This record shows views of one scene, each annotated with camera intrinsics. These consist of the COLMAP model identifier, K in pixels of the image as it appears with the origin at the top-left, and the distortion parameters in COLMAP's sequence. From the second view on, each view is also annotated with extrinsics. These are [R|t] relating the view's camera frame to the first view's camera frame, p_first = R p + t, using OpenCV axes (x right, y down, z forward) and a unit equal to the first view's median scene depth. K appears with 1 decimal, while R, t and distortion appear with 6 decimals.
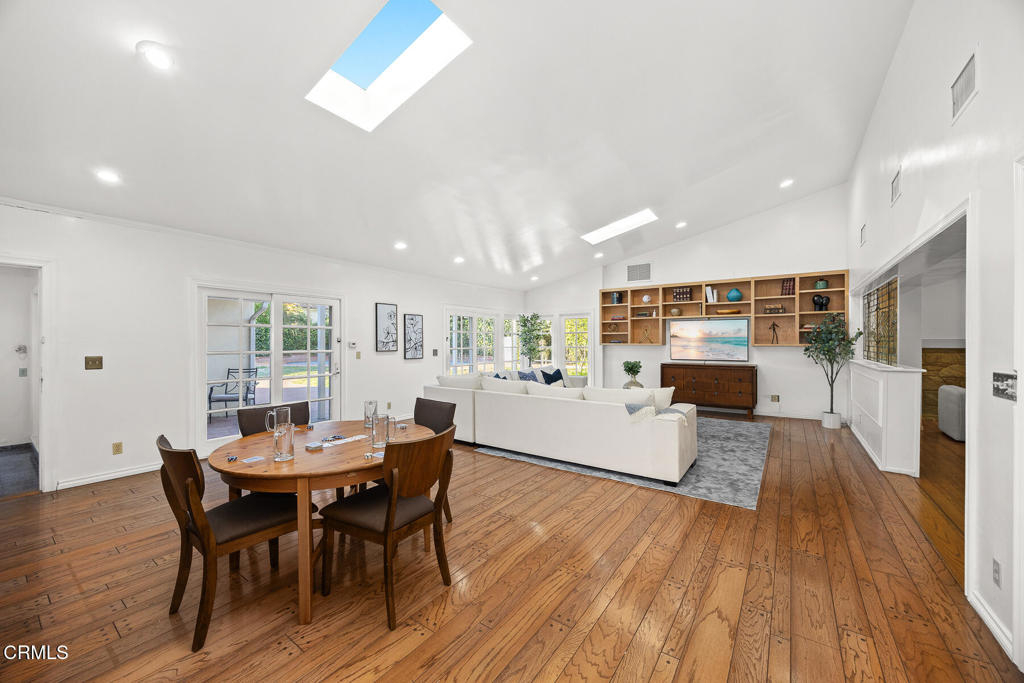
lens RADIAL K [[383.1, 0, 526.5], [0, 383.1, 342.4], [0, 0, 1]] dist [-0.000769, -0.000013]
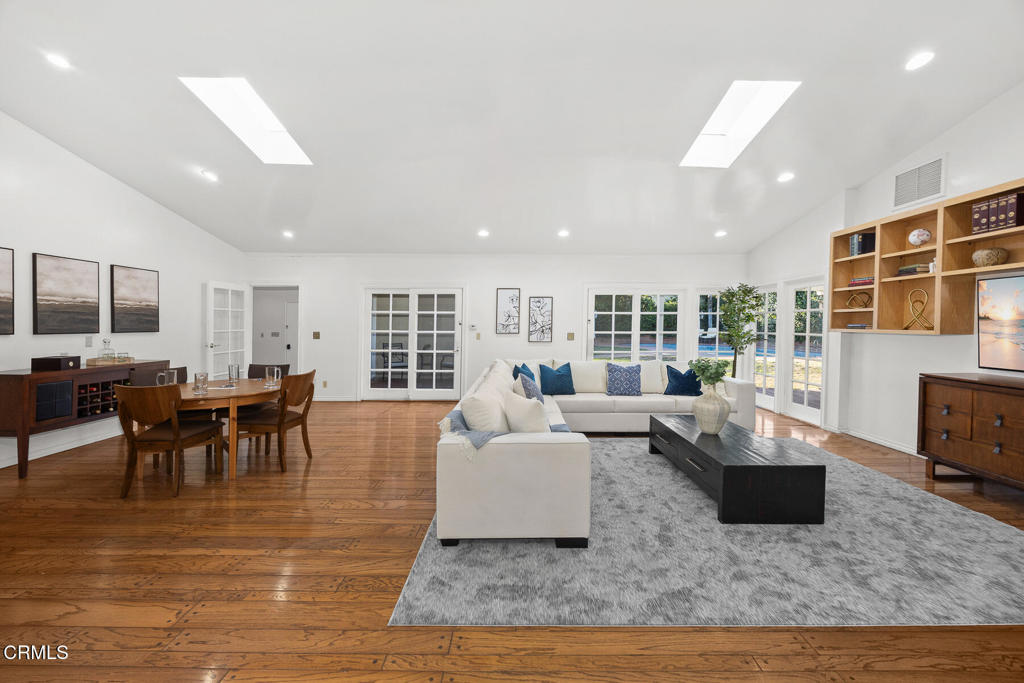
lens RADIAL K [[406.4, 0, 525.6], [0, 406.4, 329.6], [0, 0, 1]] dist [-0.001757, -0.000385]
pose [[0.571812, 0.014565, -0.820255, 0.522586], [-0.005213, 0.999887, 0.014121, -0.003065], [0.820368, -0.003798, 0.571824, 0.360459]]
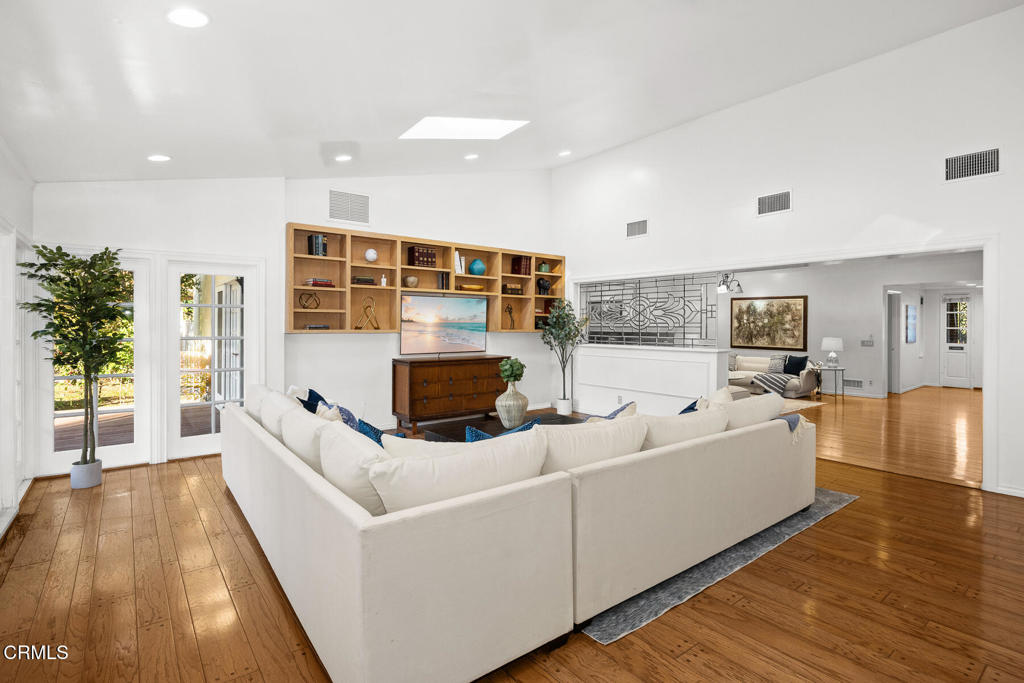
lens RADIAL K [[491.7, 0, 513.3], [0, 491.7, 326.4], [0, 0, 1]] dist [-0.023767, -0.000266]
pose [[0.325329, 0.003597, 0.945594, -0.389369], [-0.002083, 0.999993, -0.003087, -0.000730], [-0.945598, -0.000966, 0.325335, 0.632234]]
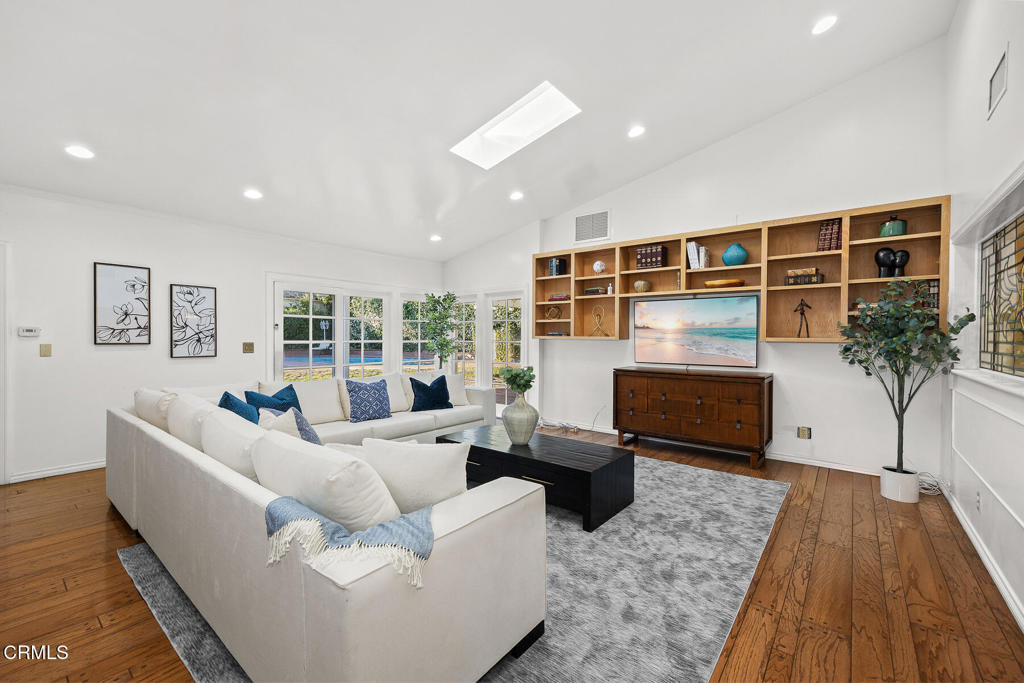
lens RADIAL K [[418.9, 0, 520.9], [0, 418.9, 342.8], [0, 0, 1]] dist [0.009490, -0.000284]
pose [[0.997658, 0.008912, -0.067824, 0.270336], [-0.008210, 0.999910, 0.010628, 0.007667], [0.067912, -0.010046, 0.997641, 0.345155]]
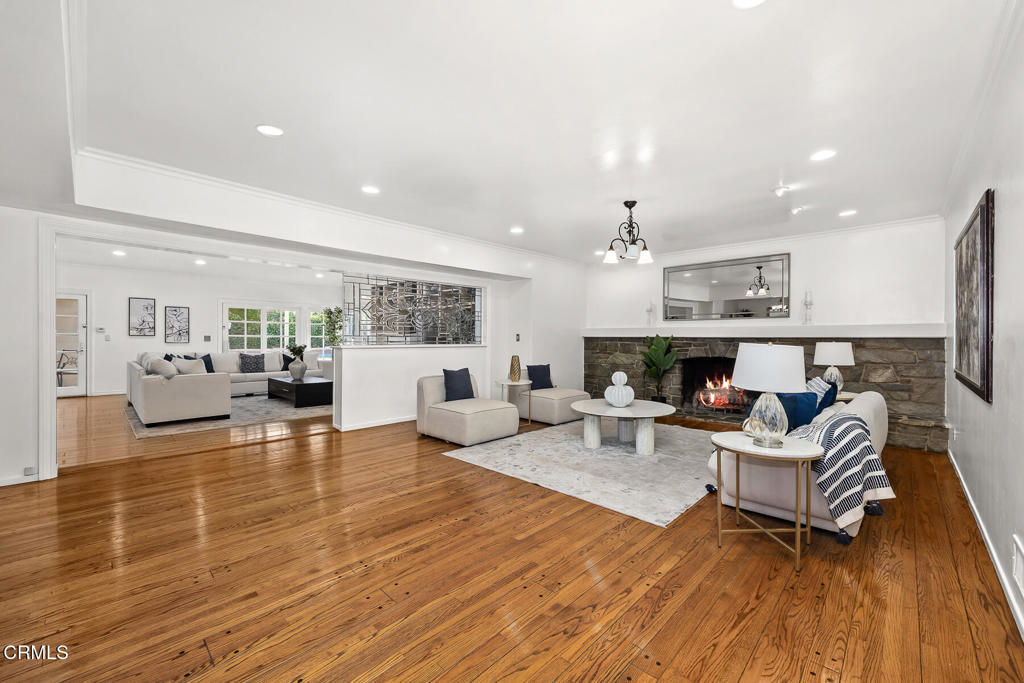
lens RADIAL K [[410.7, 0, 514.6], [0, 410.7, 340.8], [0, 0, 1]] dist [0.001627, 0.000125]
pose [[0.984695, 0.009478, -0.174028, 0.973049], [-0.009239, 0.999955, 0.002183, 0.022710], [0.174041, -0.000542, 0.984738, -0.109821]]
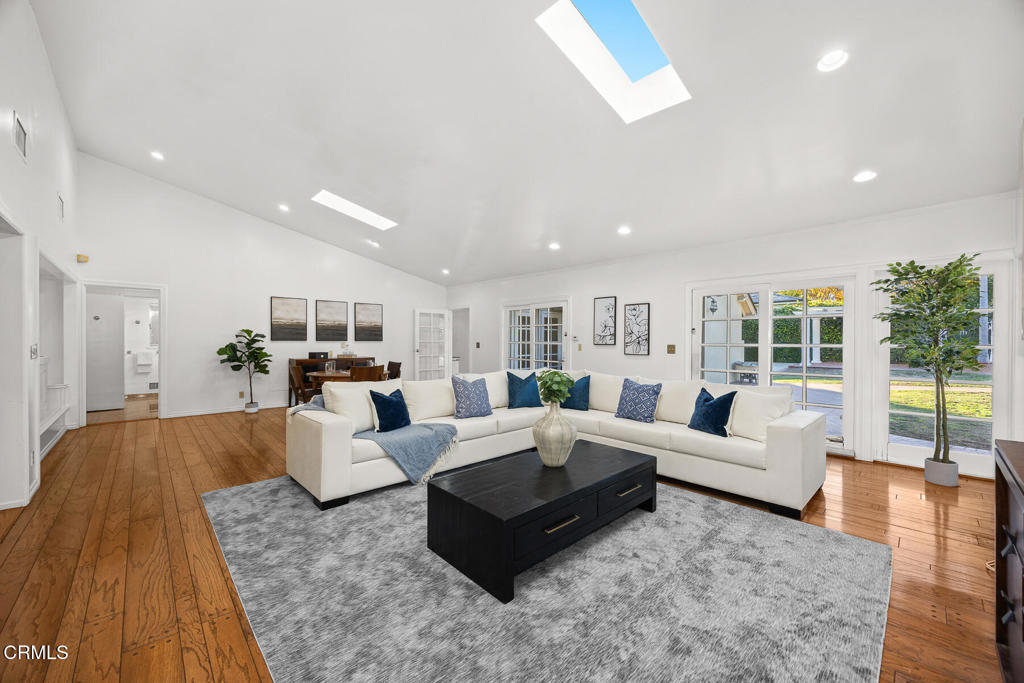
lens RADIAL K [[400.1, 0, 512.0], [0, 400.1, 341.5], [0, 0, 1]] dist [0.000767, 0.000086]
pose [[-0.216961, 0.006292, -0.976160, 0.636444], [-0.003599, 0.999967, 0.007246, 0.007087], [0.976174, 0.005085, -0.216931, 0.891555]]
